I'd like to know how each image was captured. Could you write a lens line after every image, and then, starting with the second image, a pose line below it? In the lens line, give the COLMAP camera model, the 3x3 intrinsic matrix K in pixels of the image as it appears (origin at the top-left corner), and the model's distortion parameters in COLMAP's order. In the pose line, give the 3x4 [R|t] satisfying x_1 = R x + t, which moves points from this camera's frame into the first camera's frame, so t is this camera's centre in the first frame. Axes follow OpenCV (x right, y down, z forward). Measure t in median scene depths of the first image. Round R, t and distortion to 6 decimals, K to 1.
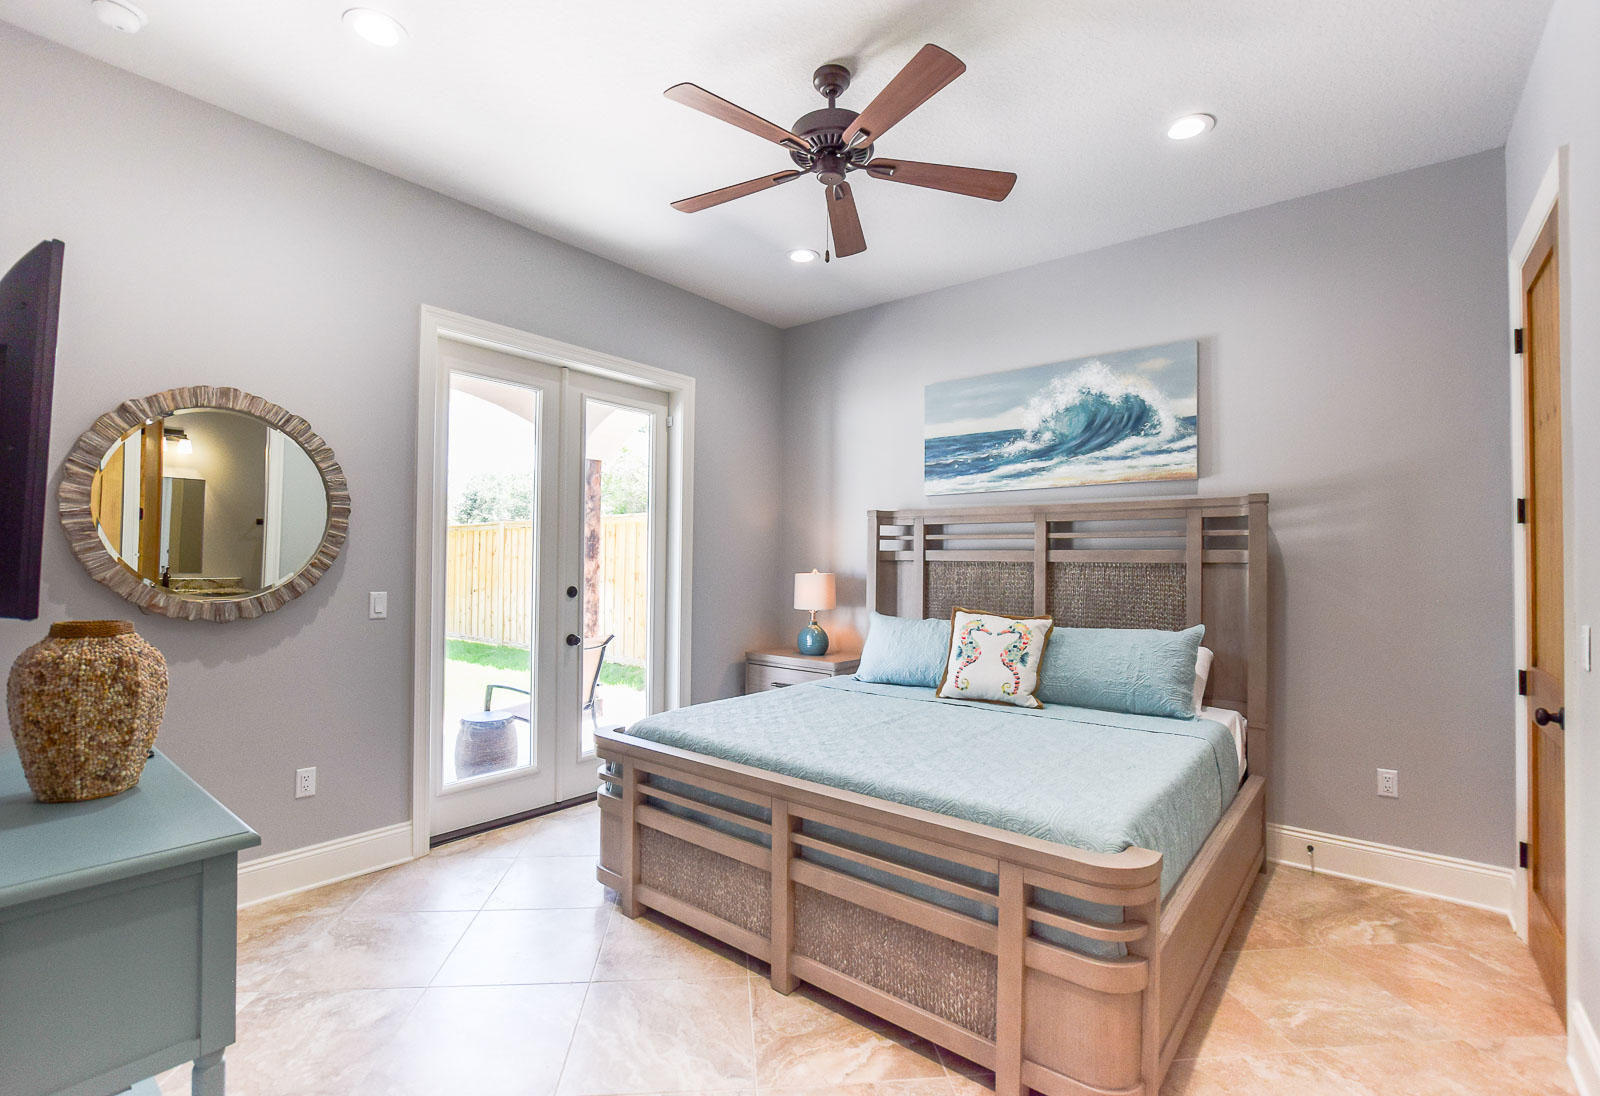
lens RADIAL K [[724.1, 0, 796.1], [0, 724.1, 546.9], [0, 0, 1]] dist [-0.000463, 0.000040]
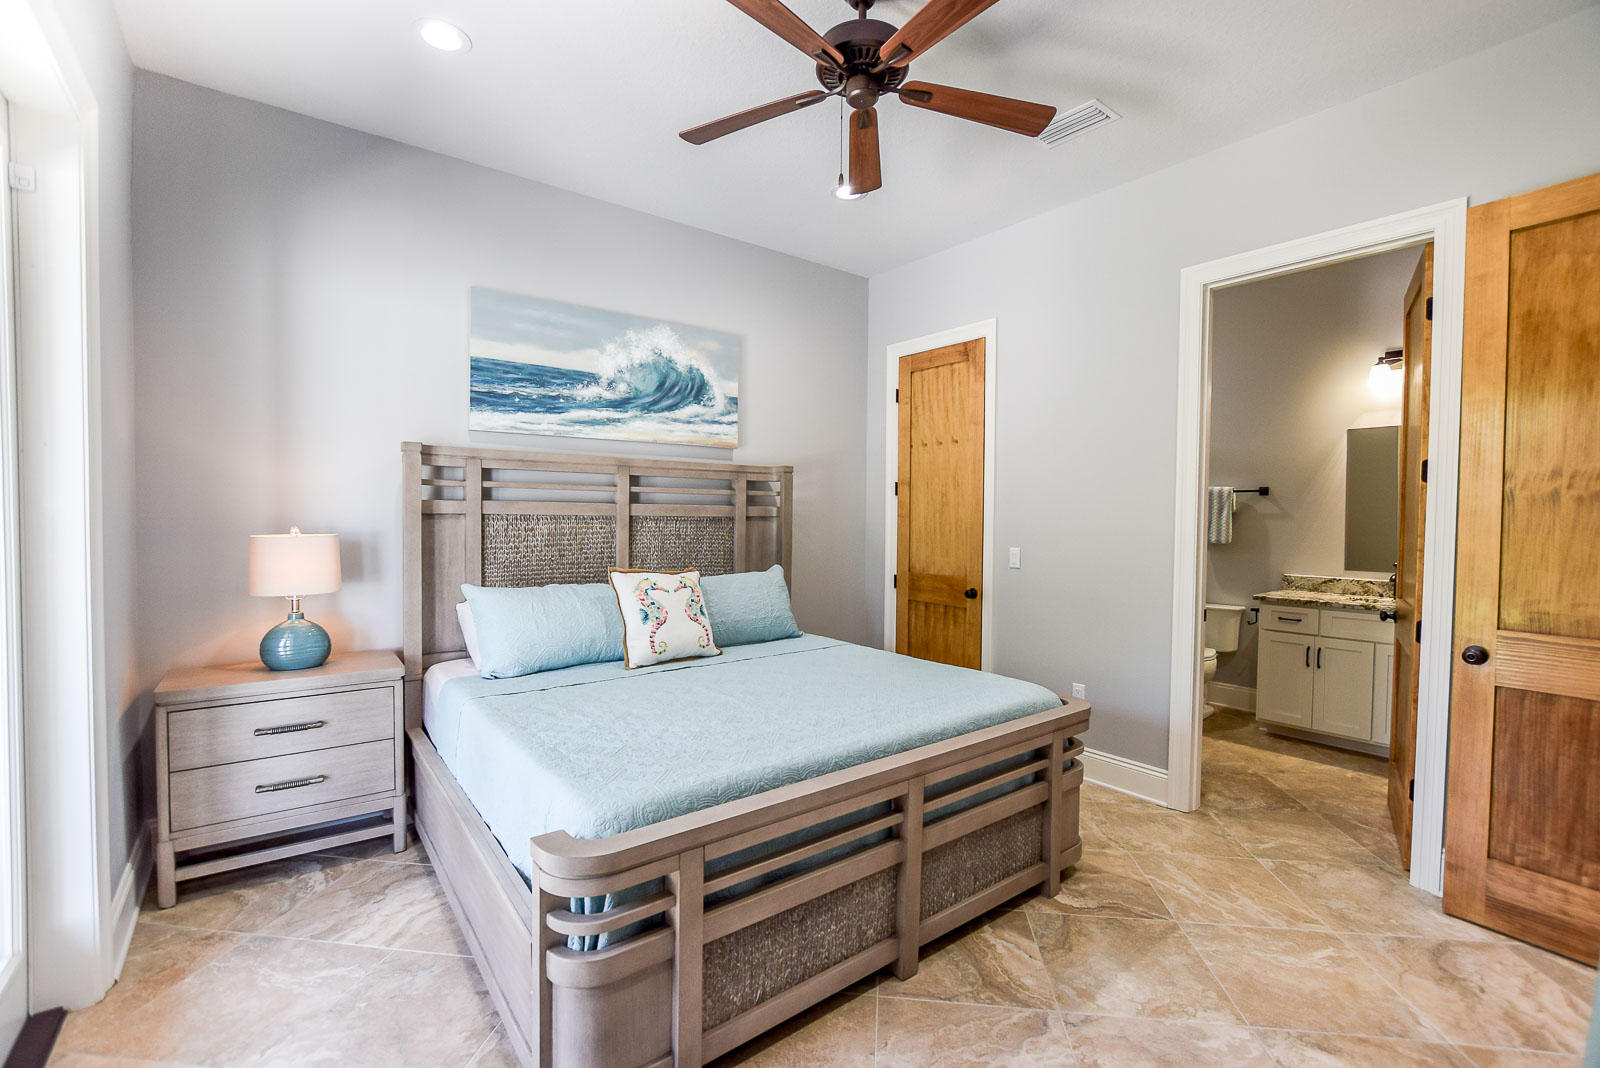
lens RADIAL K [[702.8, 0, 805.5], [0, 702.8, 528.8], [0, 0, 1]] dist [-0.015364, 0.002150]
pose [[0.224958, -0.025274, 0.974041, -0.549101], [-0.026551, 0.999133, 0.032057, 0.001631], [-0.974007, -0.033073, 0.224092, 0.559763]]
